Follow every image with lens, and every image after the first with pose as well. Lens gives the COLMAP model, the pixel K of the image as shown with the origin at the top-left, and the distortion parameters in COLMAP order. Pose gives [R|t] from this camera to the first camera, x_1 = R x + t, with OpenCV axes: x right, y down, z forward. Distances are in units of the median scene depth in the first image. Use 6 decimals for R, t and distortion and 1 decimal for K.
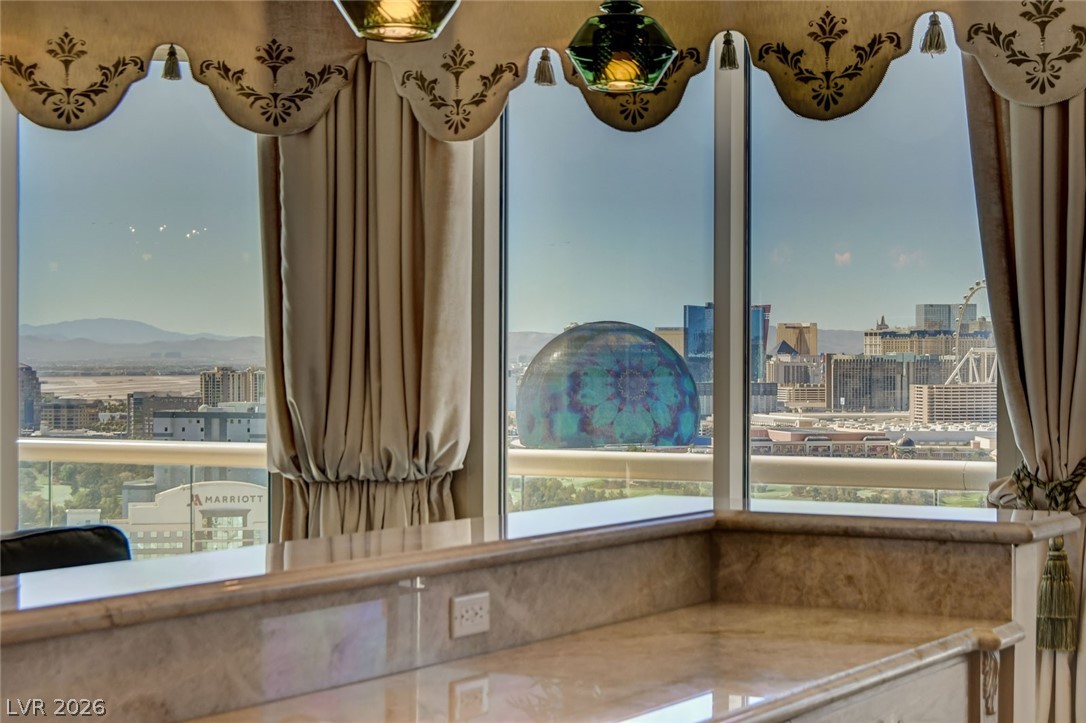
lens RADIAL K [[2034.5, 0, 538.3], [0, 2034.5, 360.4], [0, 0, 1]] dist [-0.067402, 0.000000]
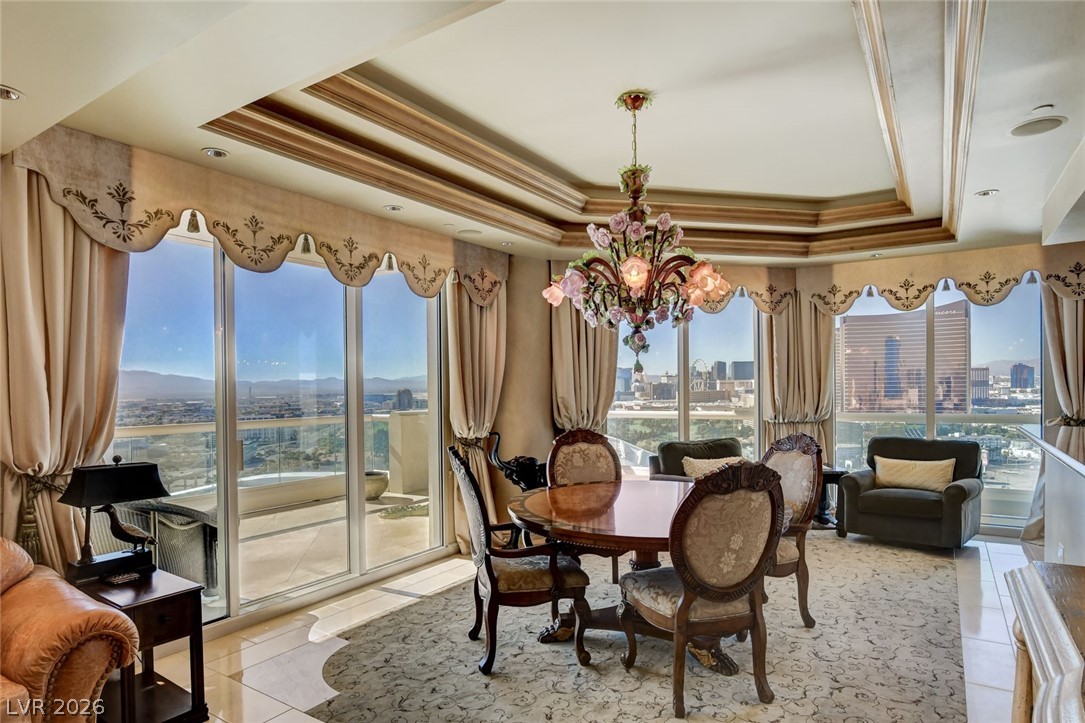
lens RADIAL K [[616.4, 0, 542.6], [0, 616.4, 385.4], [0, 0, 1]] dist [-0.013043, 0.004425]
pose [[0.999399, -0.013694, -0.031856, -0.464905], [0.013680, 0.999906, -0.000645, -0.003635], [0.031862, 0.000209, 0.999492, 0.023533]]
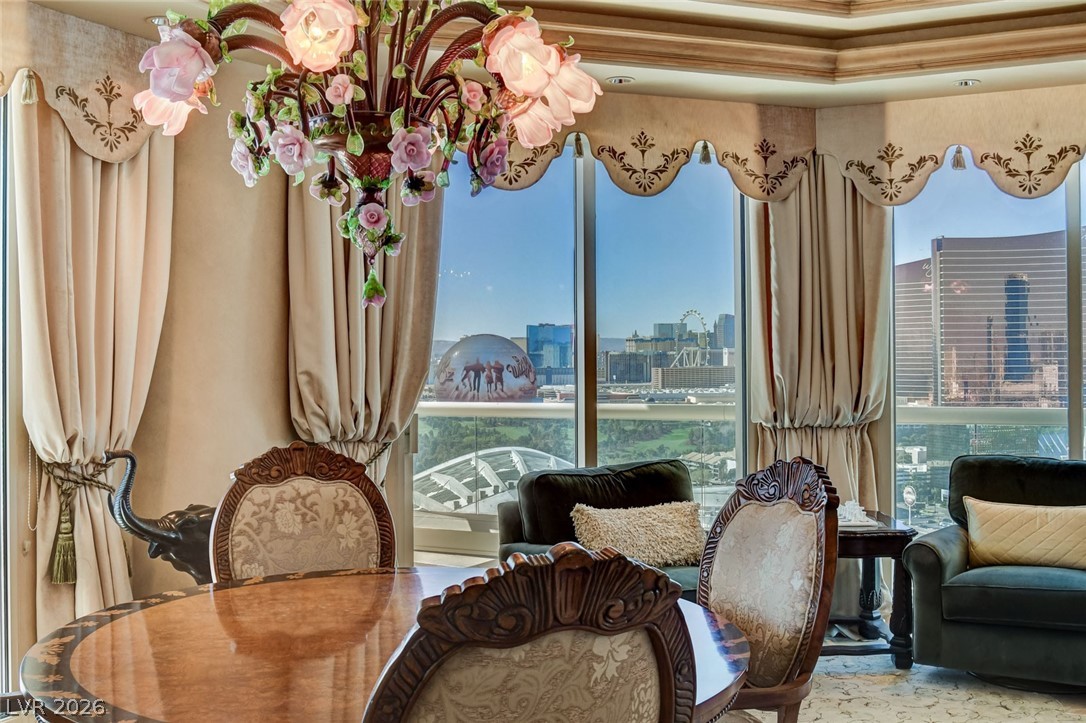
lens RADIAL K [[1128.3, 0, 529.4], [0, 1128.3, 325.8], [0, 0, 1]] dist [-0.068121, 0.000000]
pose [[0.997299, -0.005500, 0.073240, -0.374280], [0.007442, 0.999627, -0.026267, 0.003485], [-0.073068, 0.026741, 0.996968, 0.174319]]
